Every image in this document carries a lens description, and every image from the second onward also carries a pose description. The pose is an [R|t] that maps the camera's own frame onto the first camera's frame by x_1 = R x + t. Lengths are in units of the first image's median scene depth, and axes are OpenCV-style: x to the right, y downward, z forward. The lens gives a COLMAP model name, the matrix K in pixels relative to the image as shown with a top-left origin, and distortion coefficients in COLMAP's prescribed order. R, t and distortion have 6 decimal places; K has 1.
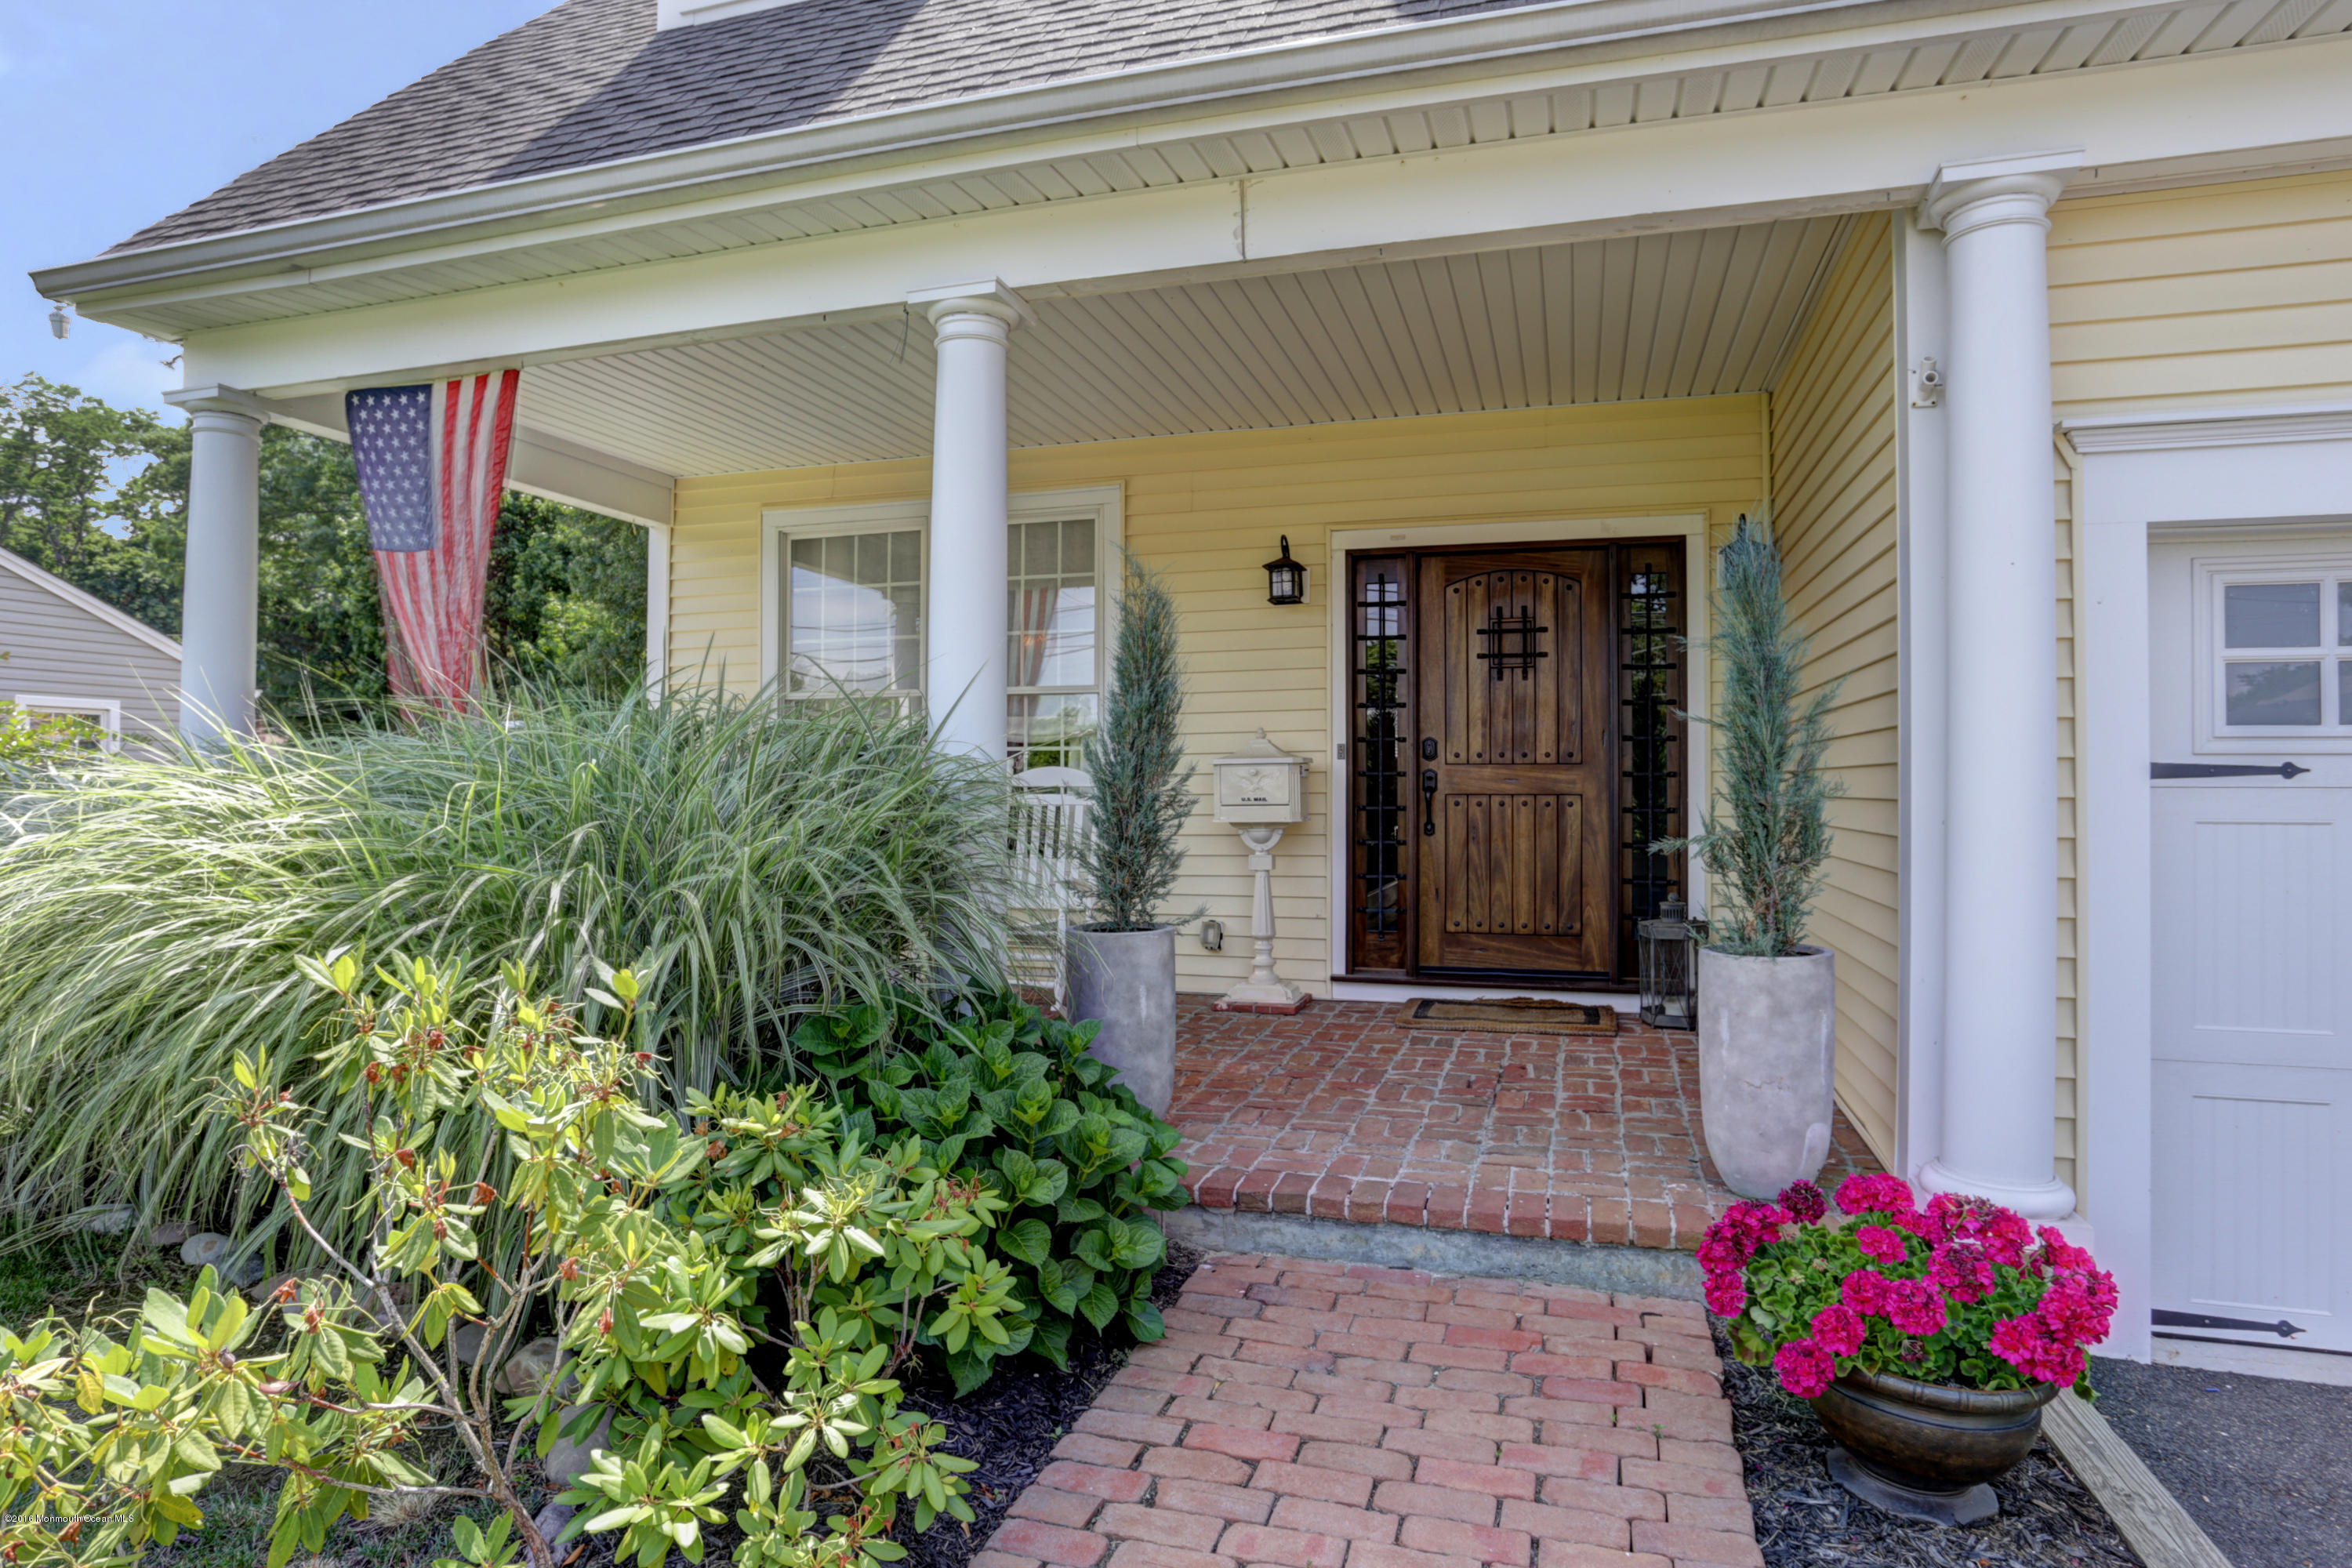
lens RADIAL K [[1312.5, 0, 1176.0], [0, 1312.5, 784.0], [0, 0, 1]] dist [0.012881, 0.000633]
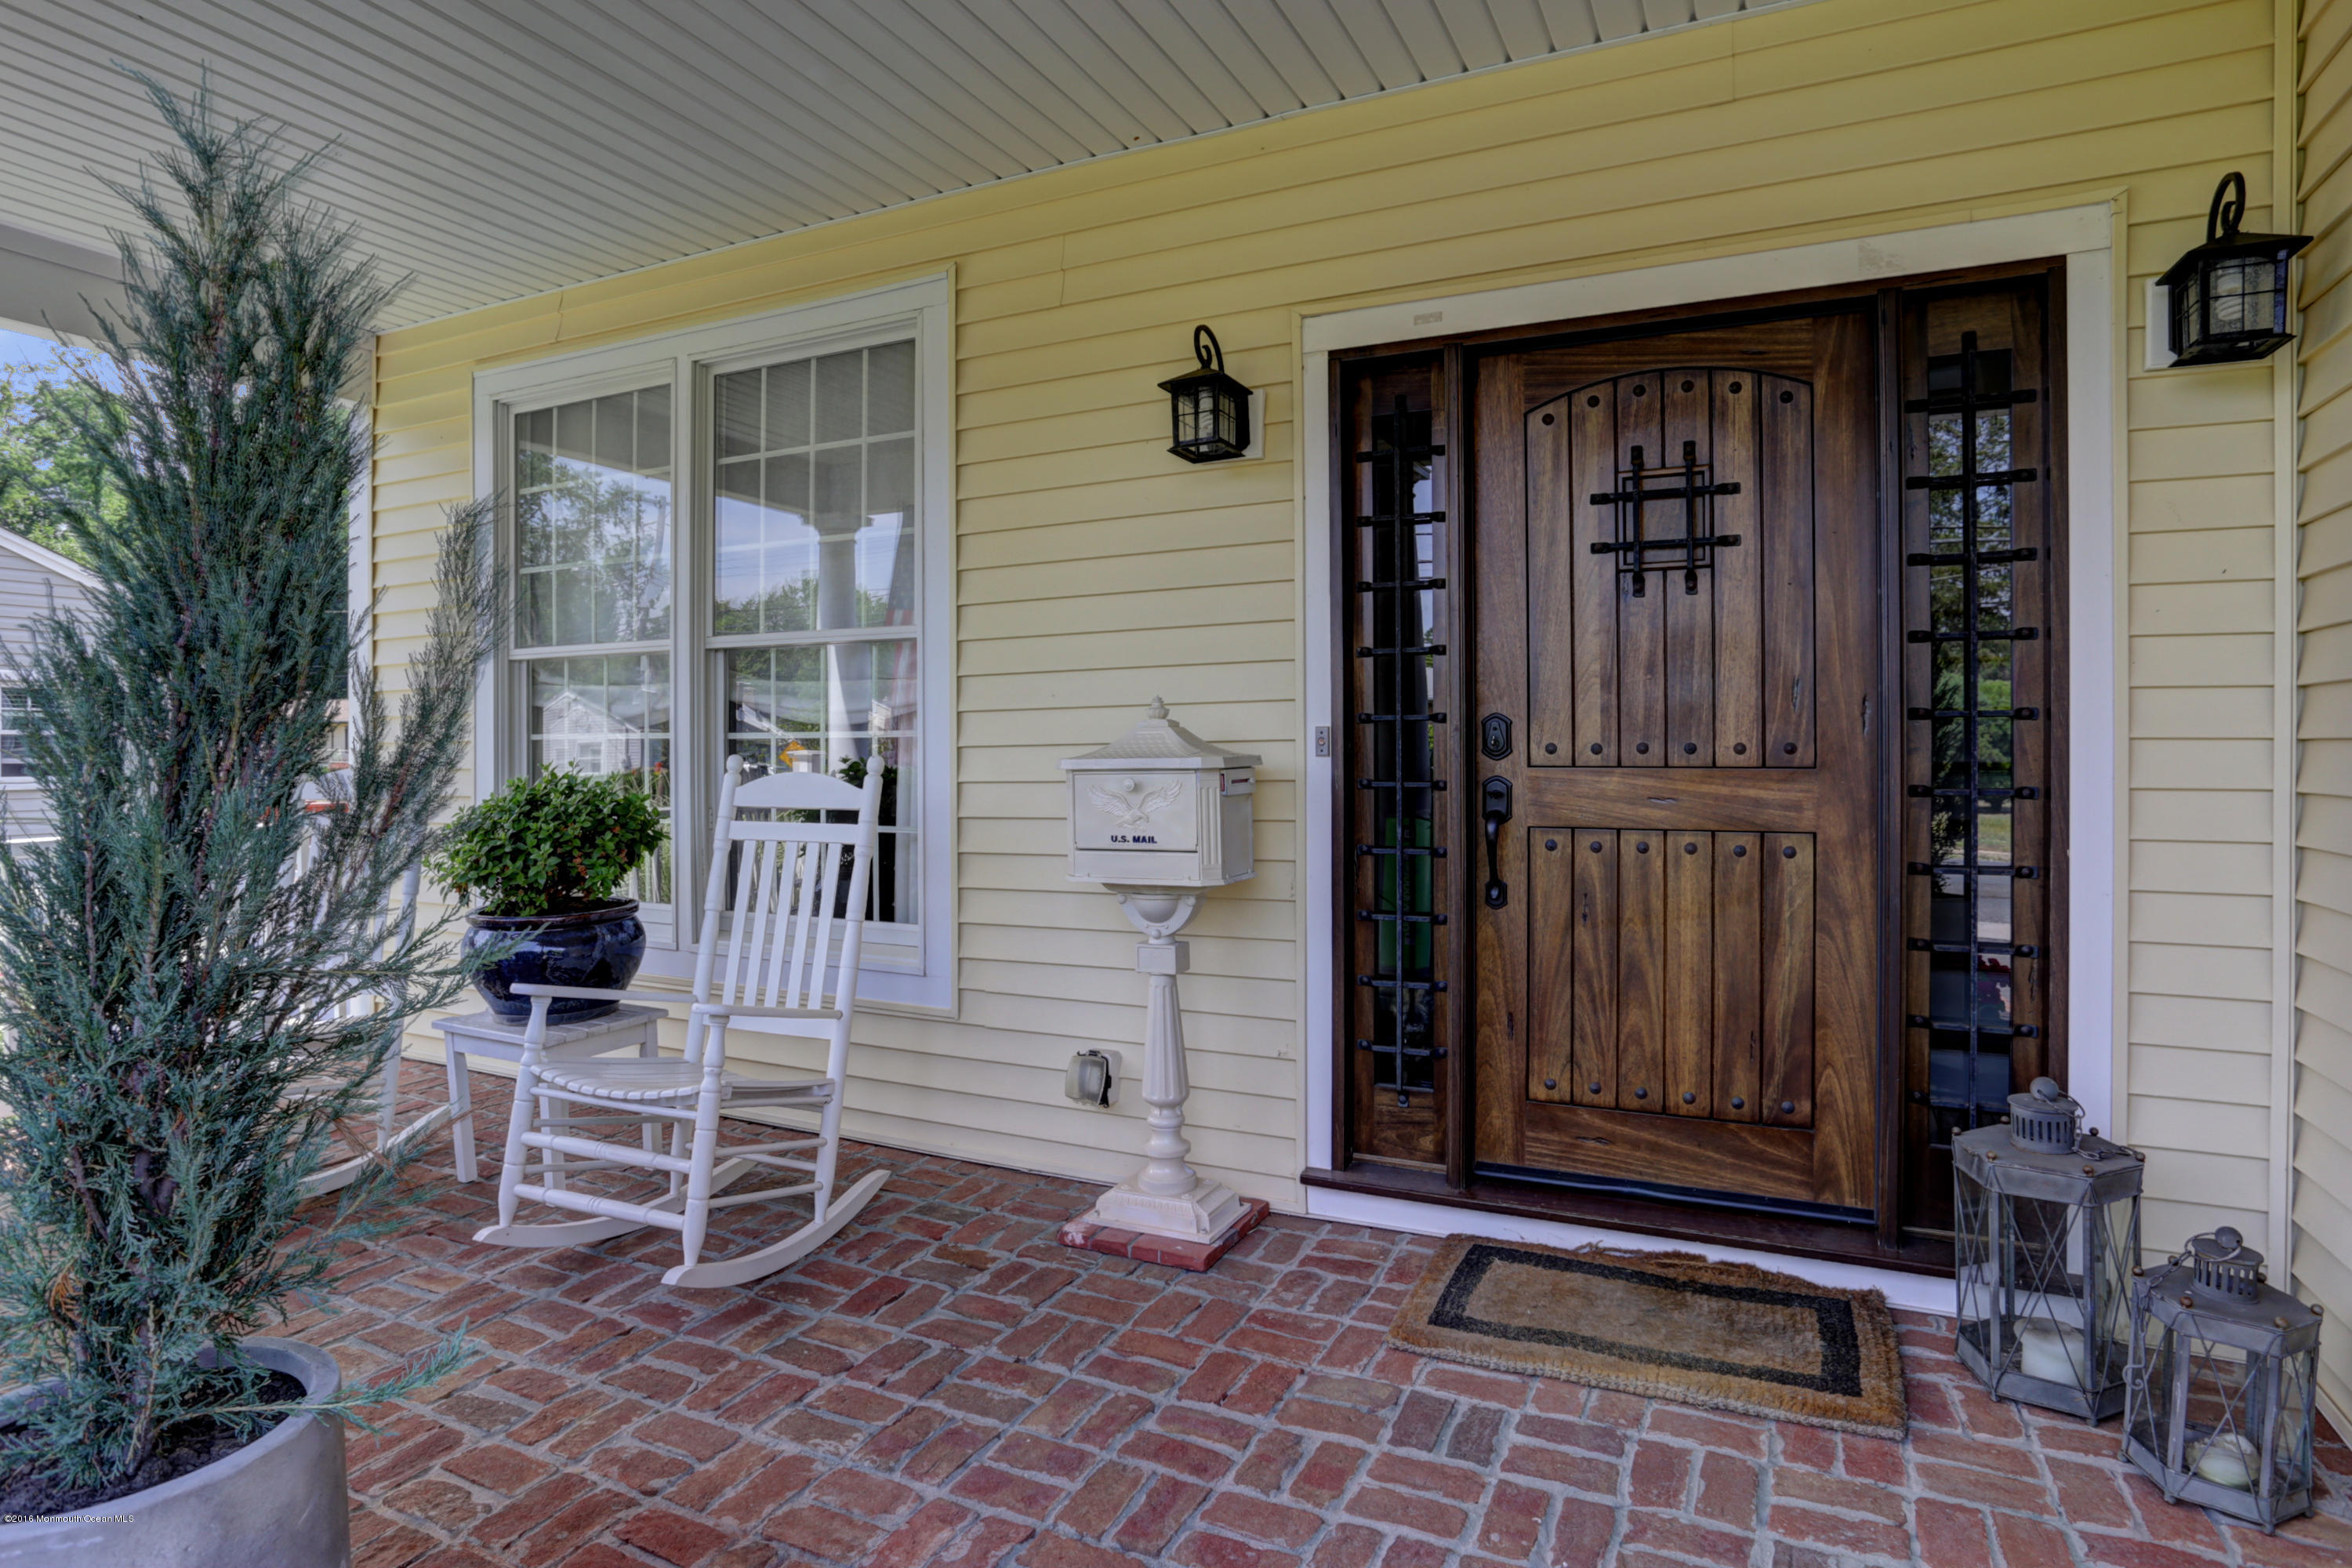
lens RADIAL K [[1275.1, 0, 1169.8], [0, 1275.1, 753.0], [0, 0, 1]] dist [-0.021772, 0.001061]
pose [[0.987688, -0.000945, -0.156434, 0.147306], [0.001799, 0.999984, 0.005320, -0.023251], [0.156426, -0.005536, 0.987674, 0.501552]]
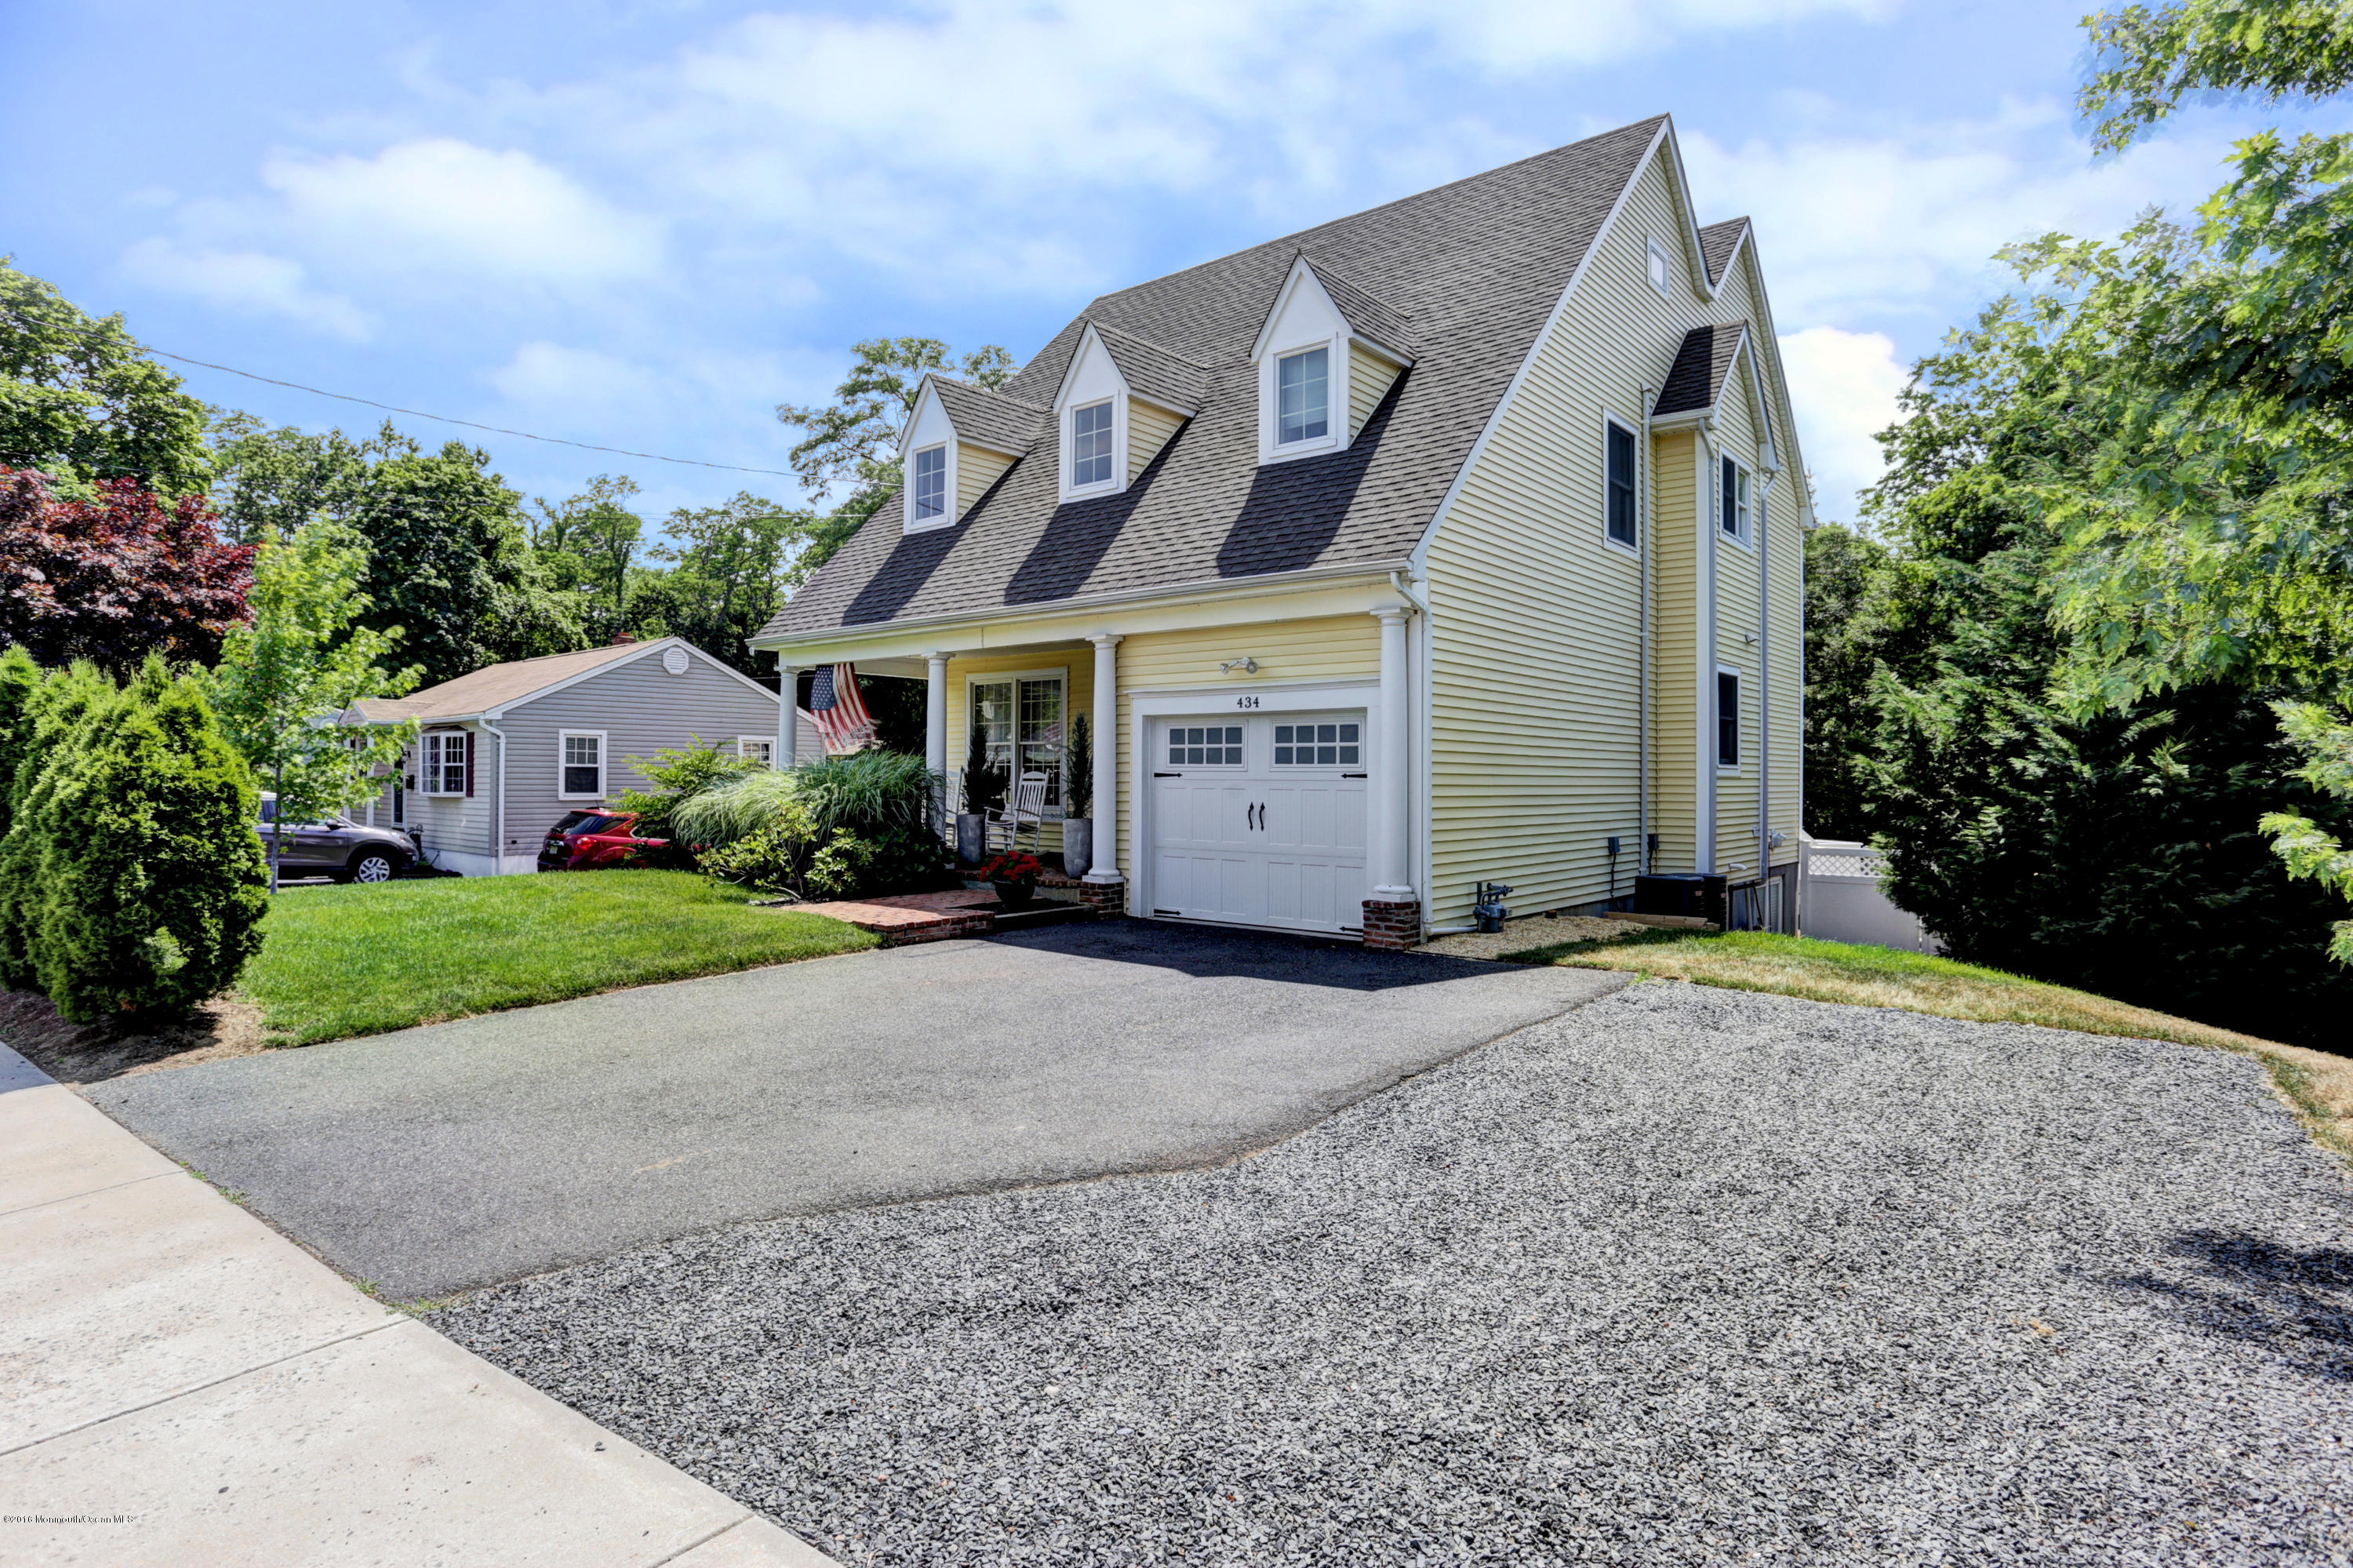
lens RADIAL K [[1225.9, 0, 1176.5], [0, 1225.9, 784.0], [0, 0, 1]] dist [-0.000373, 0.000253]
pose [[0.931939, 0.005732, -0.362569, 1.145342], [-0.003767, 0.999974, 0.006126, -0.001090], [0.362595, -0.004344, 0.931937, -1.337662]]
